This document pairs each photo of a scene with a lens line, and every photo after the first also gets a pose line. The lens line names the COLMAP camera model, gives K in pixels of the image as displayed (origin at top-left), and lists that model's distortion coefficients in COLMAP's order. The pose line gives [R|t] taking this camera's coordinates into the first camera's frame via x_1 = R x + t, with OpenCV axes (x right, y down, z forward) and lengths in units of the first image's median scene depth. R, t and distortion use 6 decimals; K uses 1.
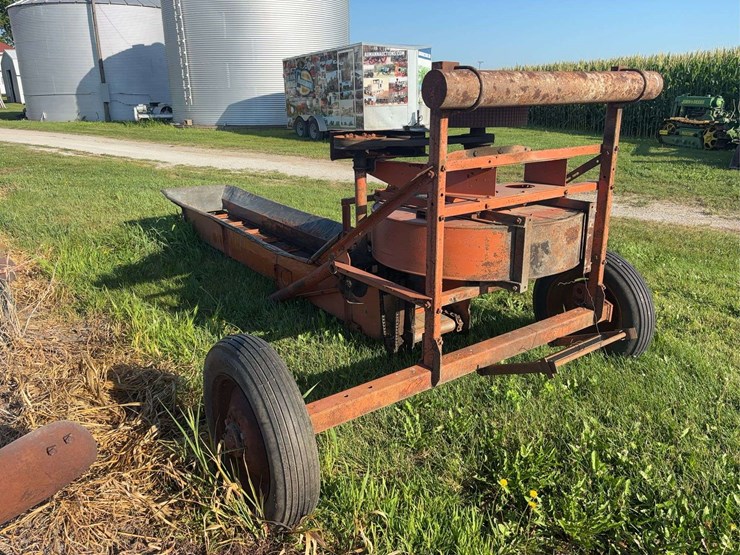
lens RADIAL K [[565.0, 0, 367.1], [0, 565.0, 277.2], [0, 0, 1]] dist [0.029069, 0.000148]
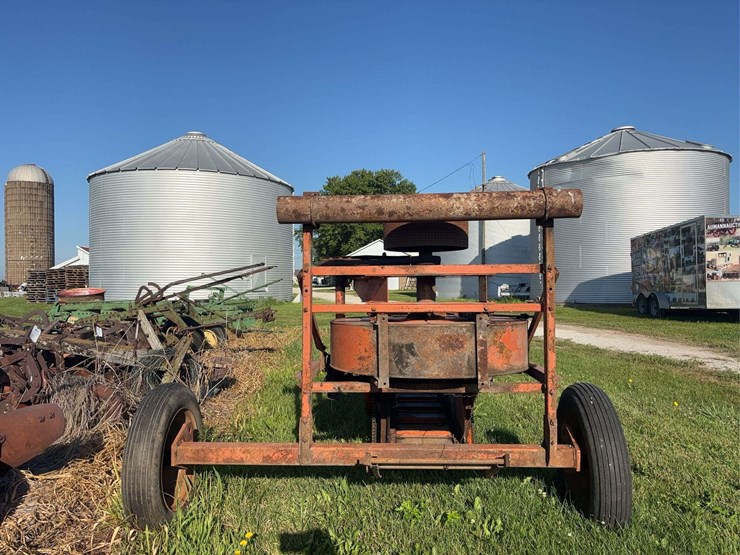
lens RADIAL K [[565.0, 0, 367.1], [0, 565.0, 277.2], [0, 0, 1]] dist [0.029069, 0.000148]
pose [[0.779140, -0.003394, -0.626840, 0.138962], [-0.193595, 0.949798, -0.245774, 0.014486], [0.596206, 0.312846, 0.739369, 0.020004]]
